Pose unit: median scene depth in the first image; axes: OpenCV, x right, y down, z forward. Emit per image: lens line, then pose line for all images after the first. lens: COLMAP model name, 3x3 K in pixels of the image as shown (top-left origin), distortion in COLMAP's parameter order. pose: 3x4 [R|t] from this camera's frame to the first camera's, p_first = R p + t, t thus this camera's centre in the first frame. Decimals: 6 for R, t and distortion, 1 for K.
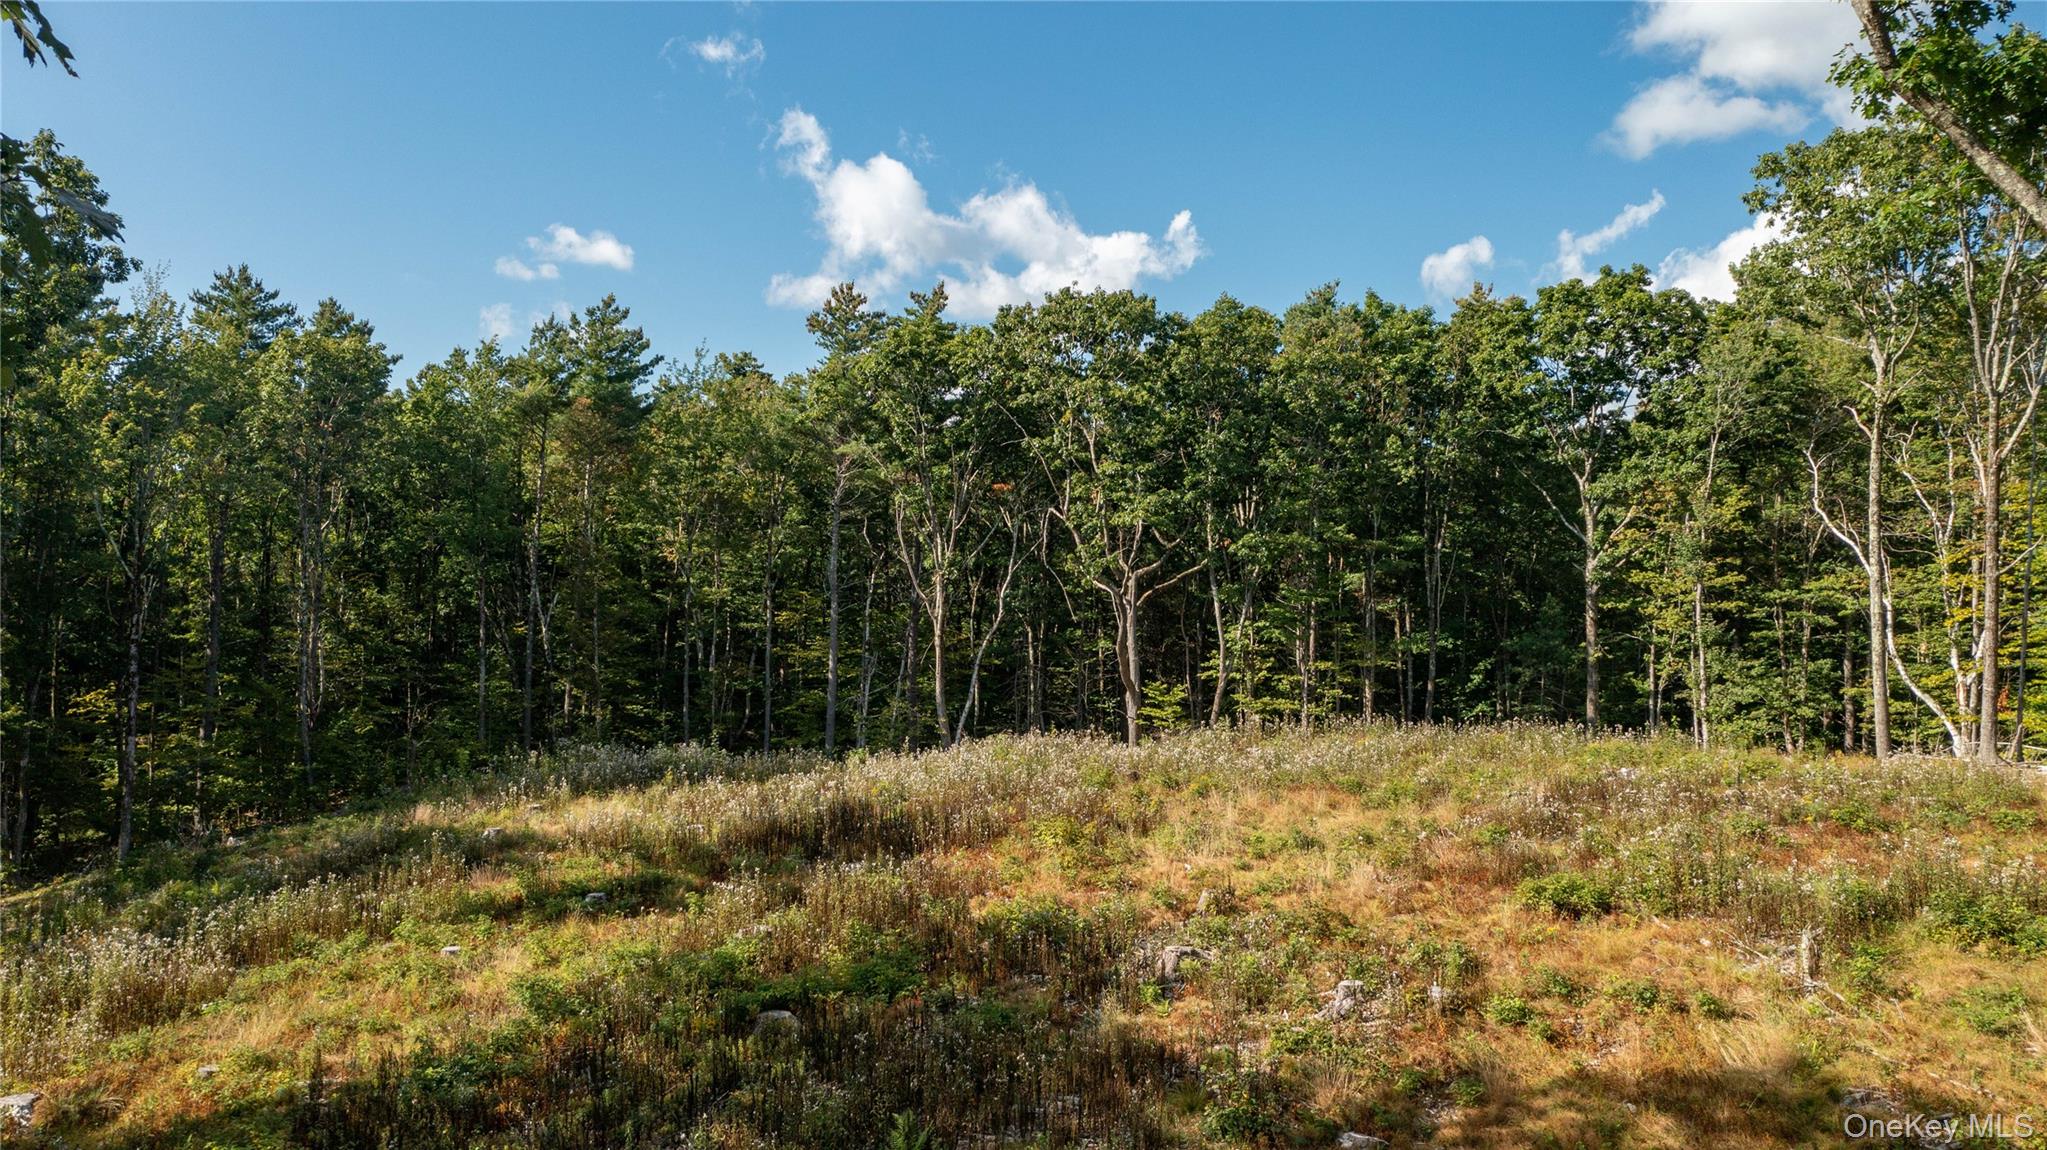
lens RADIAL K [[1619.7, 0, 1023.5], [0, 1619.7, 575.0], [0, 0, 1]] dist [0.005406, 0.001439]
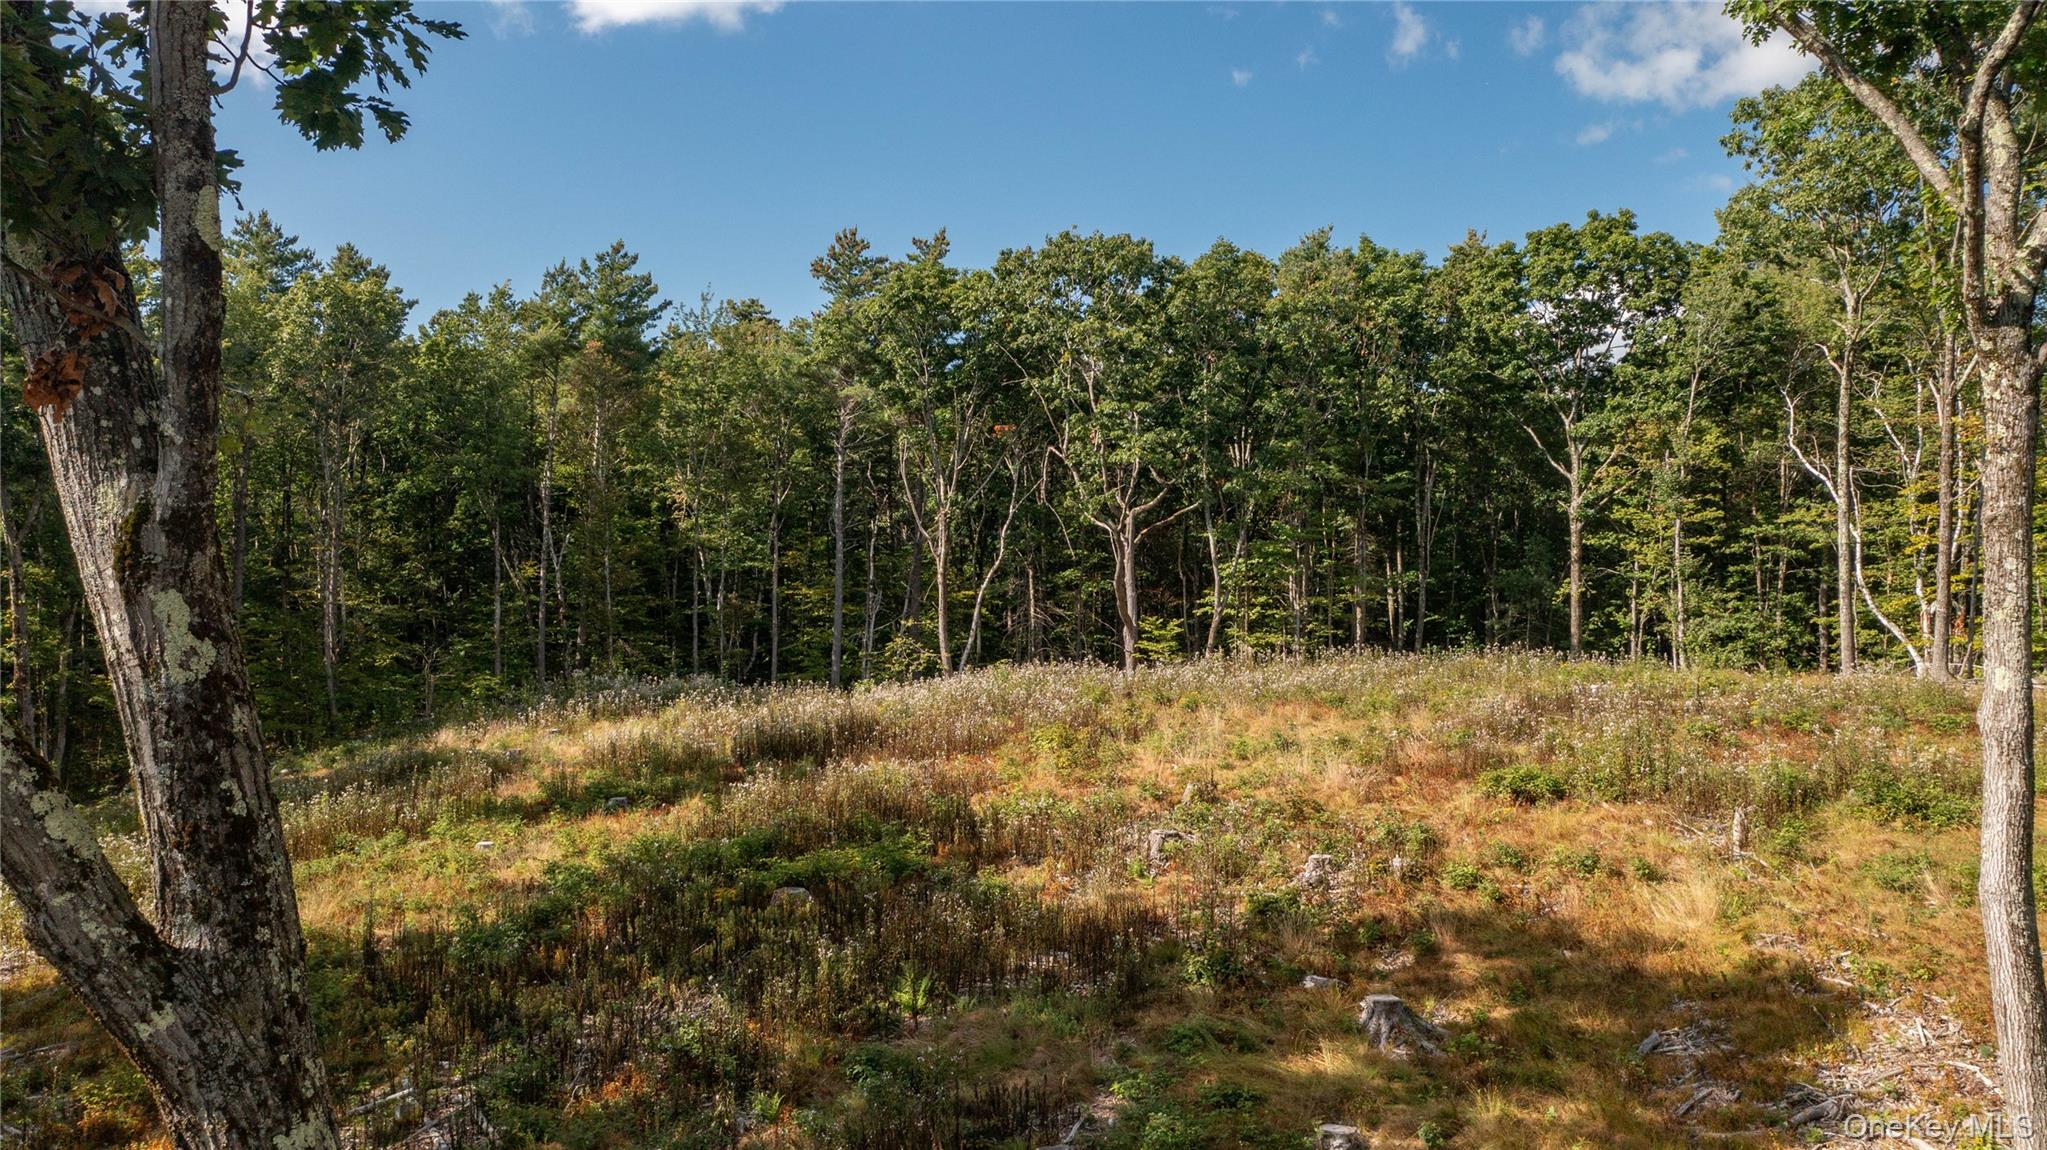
lens RADIAL K [[1621.7, 0, 1023.5], [0, 1621.7, 575.0], [0, 0, 1]] dist [-0.005050, 0.000373]
pose [[0.999998, 0.000104, -0.002032, 0.001932], [-0.000049, 0.999639, 0.026860, 0.012211], [0.002034, -0.026860, 0.999637, -0.029960]]
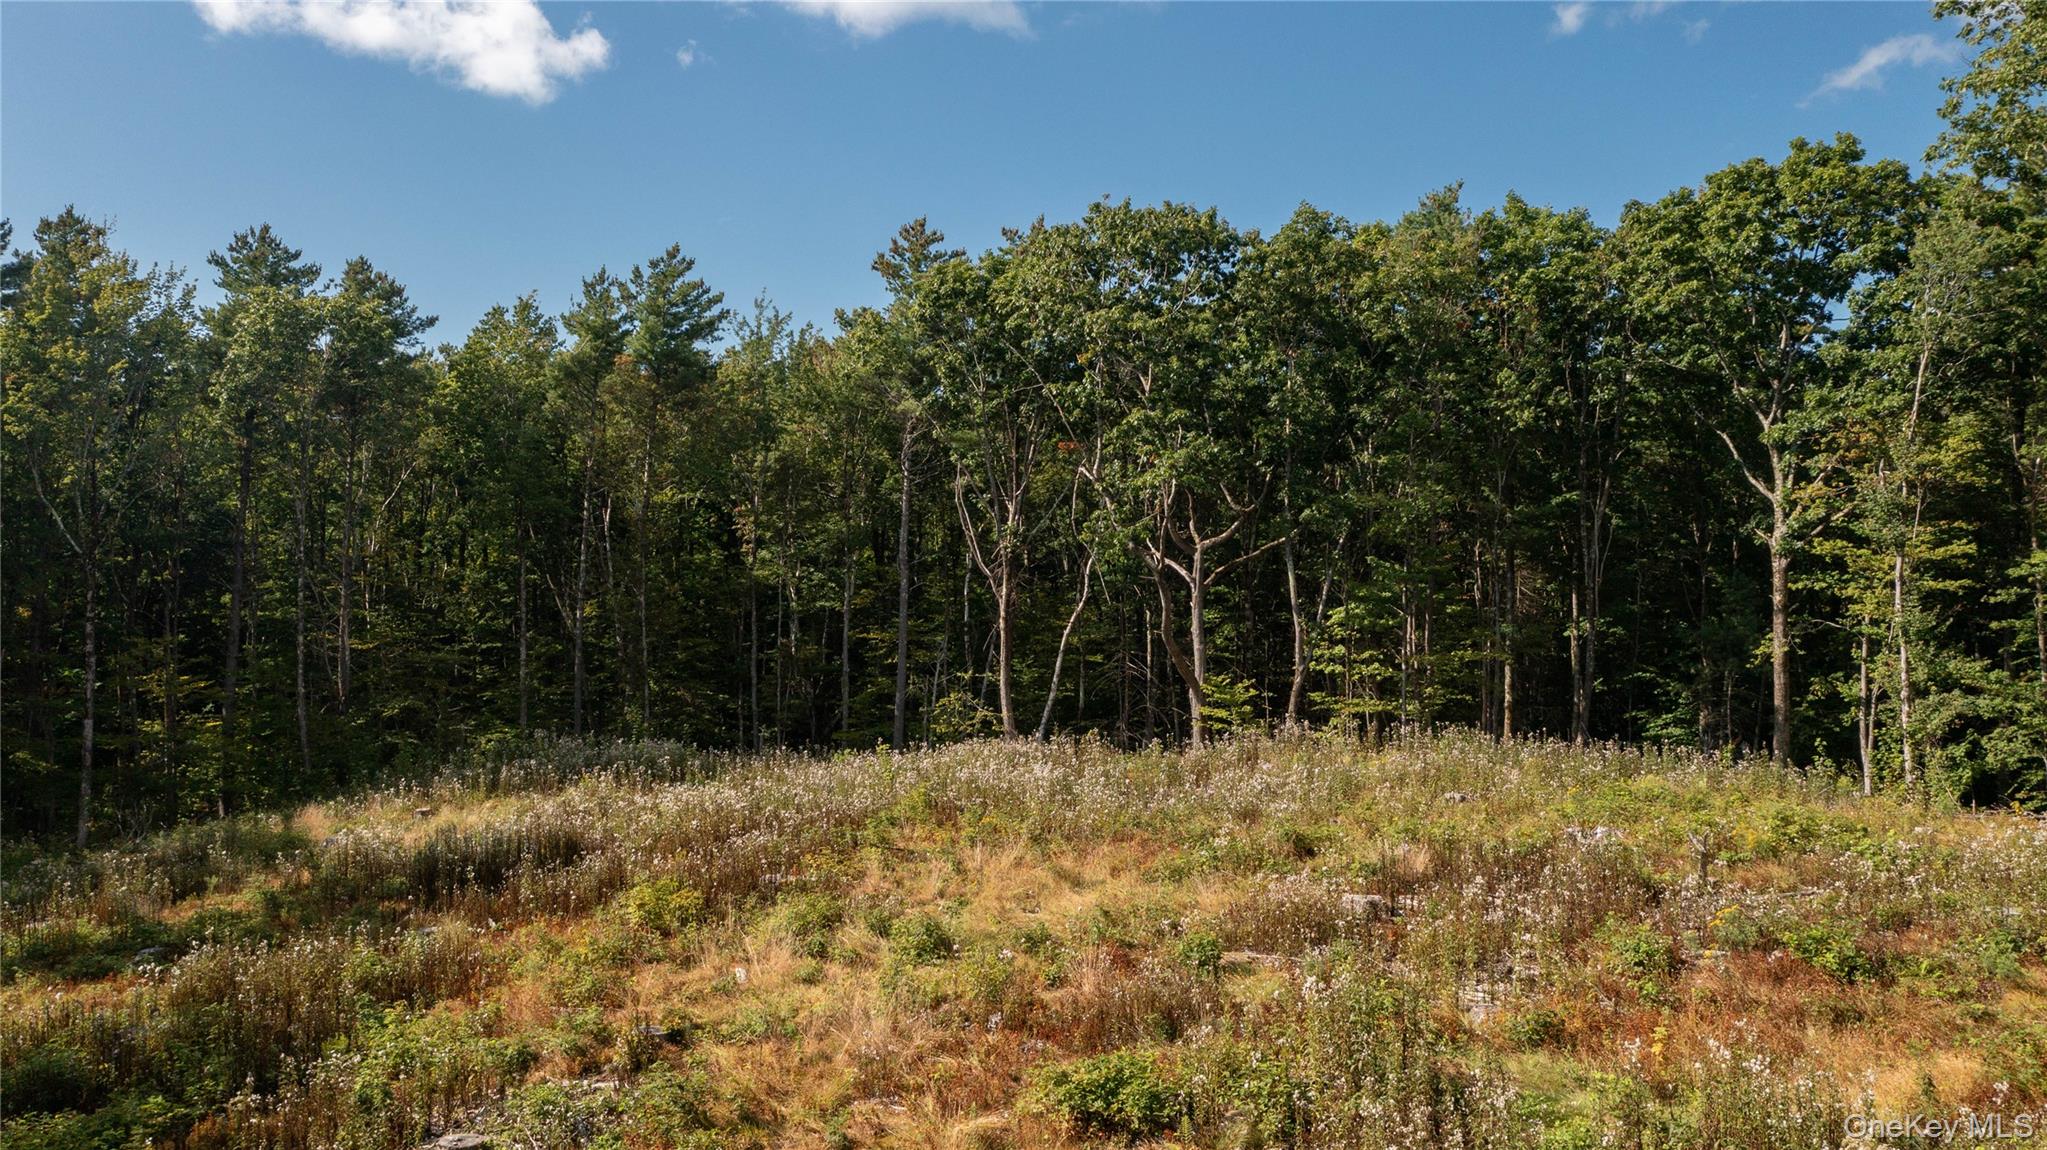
lens RADIAL K [[1619.7, 0, 1023.5], [0, 1619.7, 575.0], [0, 0, 1]] dist [0.005406, 0.001439]
pose [[0.975206, 0.001054, -0.221295, 0.173627], [0.002261, 0.999889, 0.014728, 0.001988], [0.221286, -0.014863, 0.975096, 0.175097]]
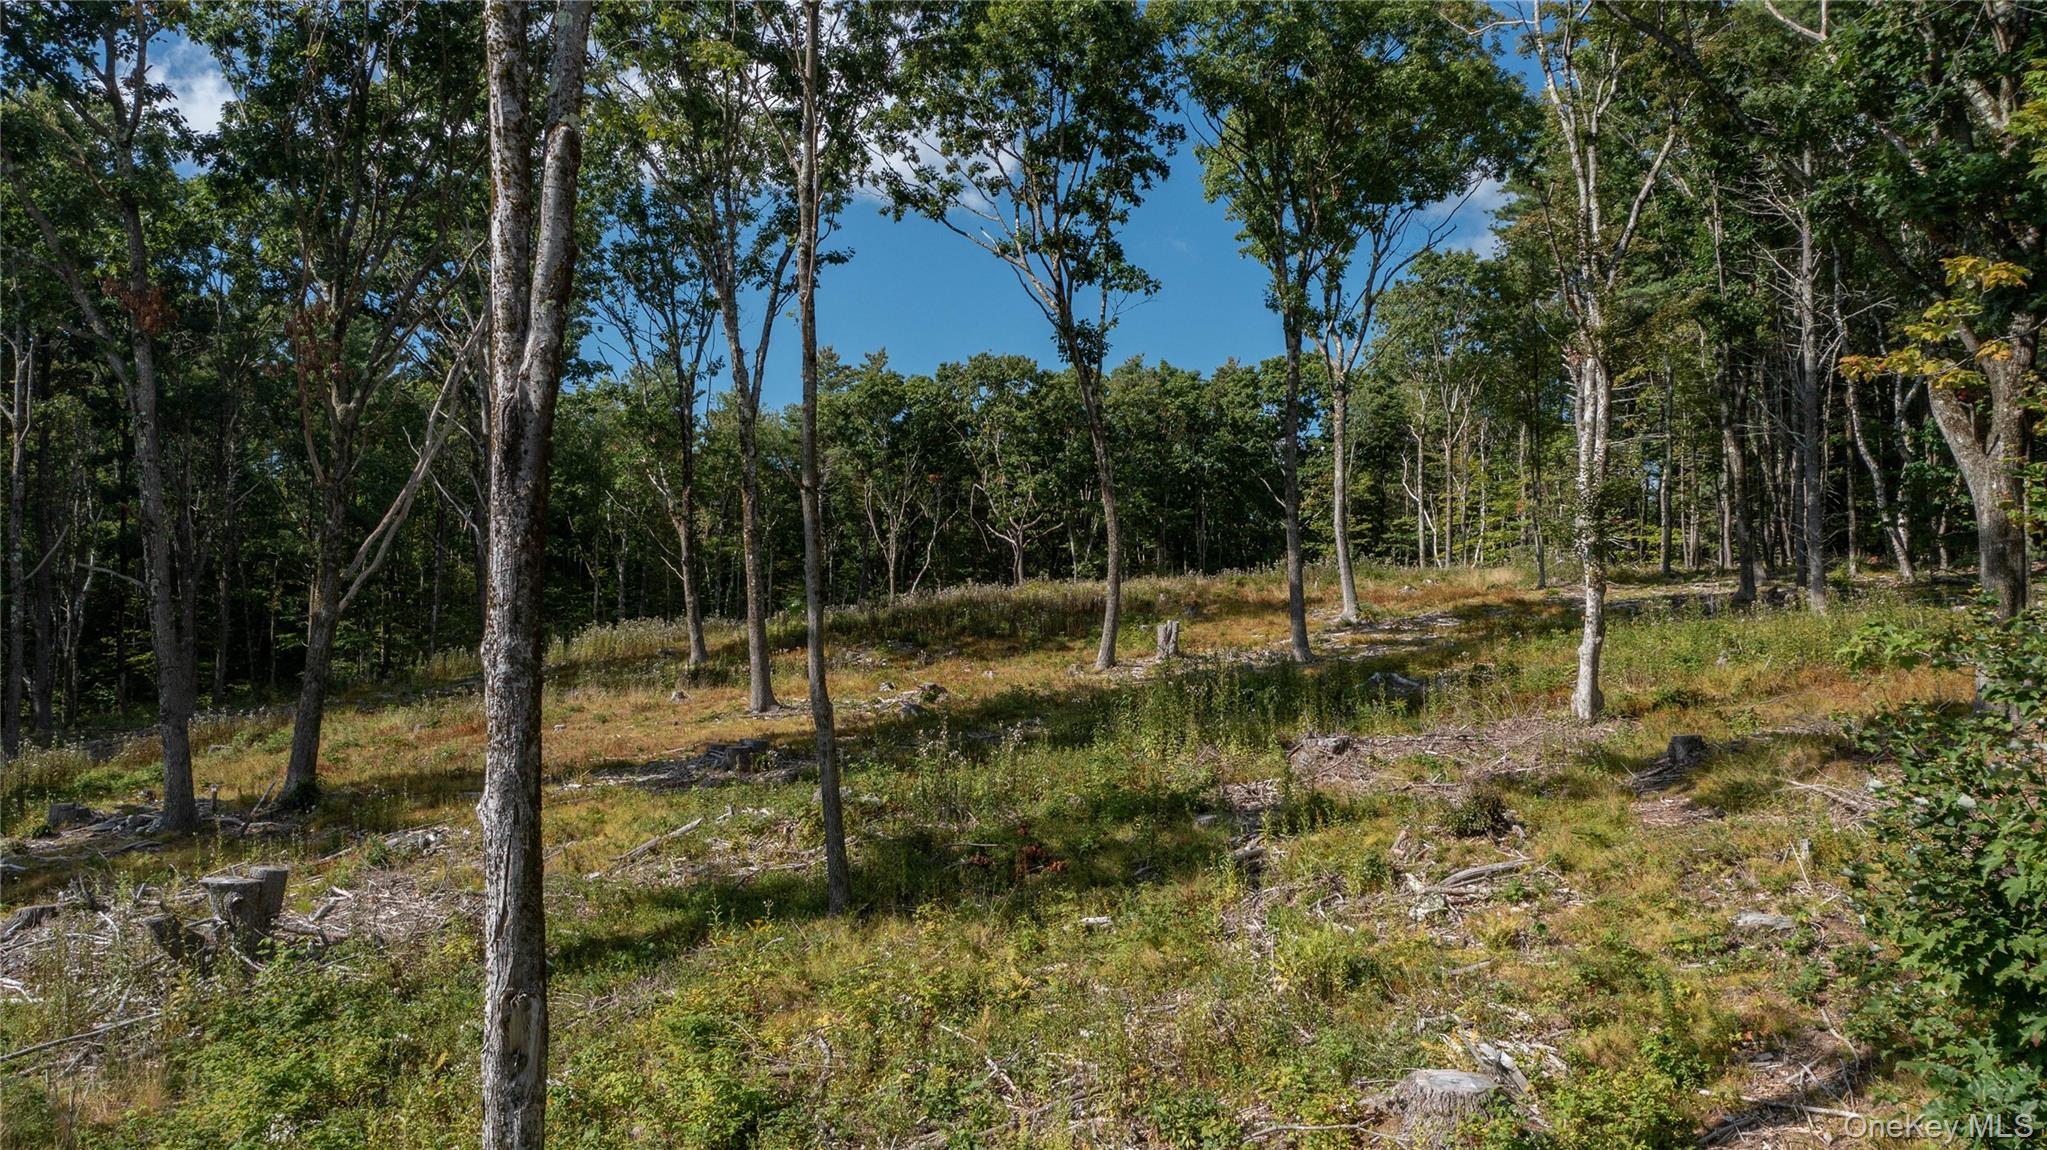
lens RADIAL K [[1619.7, 0, 1023.5], [0, 1619.7, 575.0], [0, 0, 1]] dist [0.005406, 0.001439]
pose [[0.991469, 0.007648, 0.130118, -0.148195], [-0.002170, 0.999107, -0.042192, 0.120719], [-0.130325, 0.041550, 0.990600, -0.642958]]
